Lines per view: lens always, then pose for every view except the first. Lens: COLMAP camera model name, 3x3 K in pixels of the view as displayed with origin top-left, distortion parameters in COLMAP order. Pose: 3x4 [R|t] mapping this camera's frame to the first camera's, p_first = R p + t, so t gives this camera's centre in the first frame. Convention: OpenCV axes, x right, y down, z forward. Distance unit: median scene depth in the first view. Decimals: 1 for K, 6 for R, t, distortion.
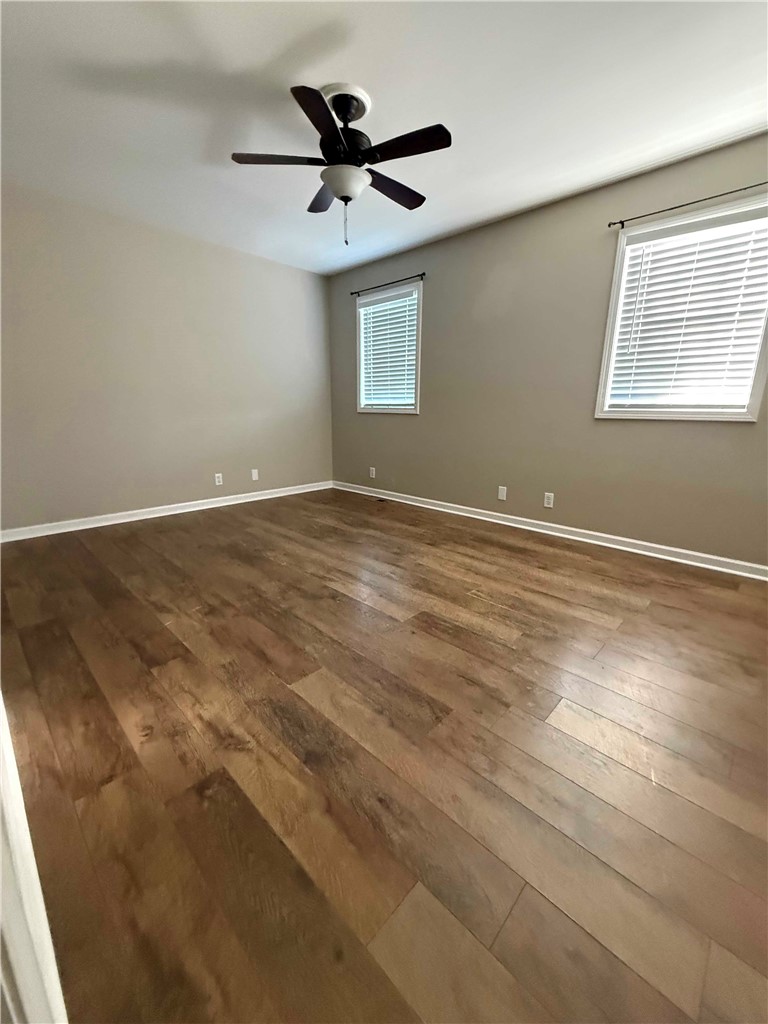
lens RADIAL K [[410.5, 0, 384.0], [0, 410.5, 507.6], [0, 0, 1]] dist [0.002000, 0.000282]
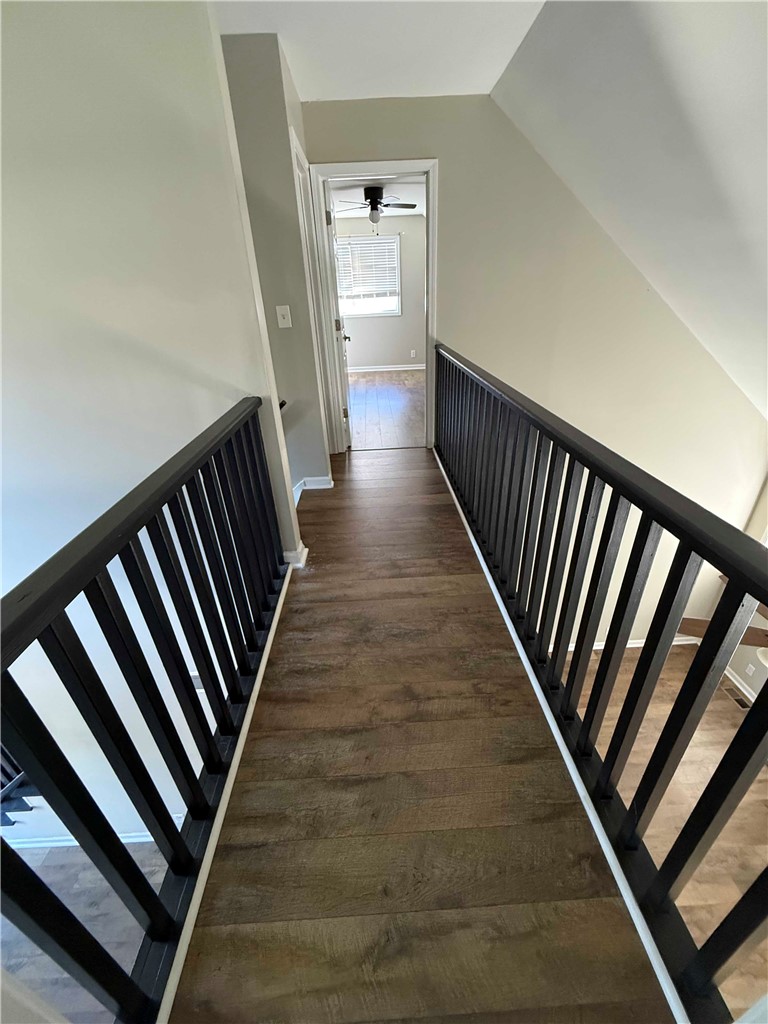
lens RADIAL K [[410.5, 0, 382.8], [0, 410.5, 512.6], [0, 0, 1]] dist [0.002000, 0.000282]
pose [[-0.695232, 0.345296, -0.630415, -0.162396], [-0.142647, 0.793330, 0.591843, -0.457592], [0.704489, 0.501395, -0.502293, 0.951757]]
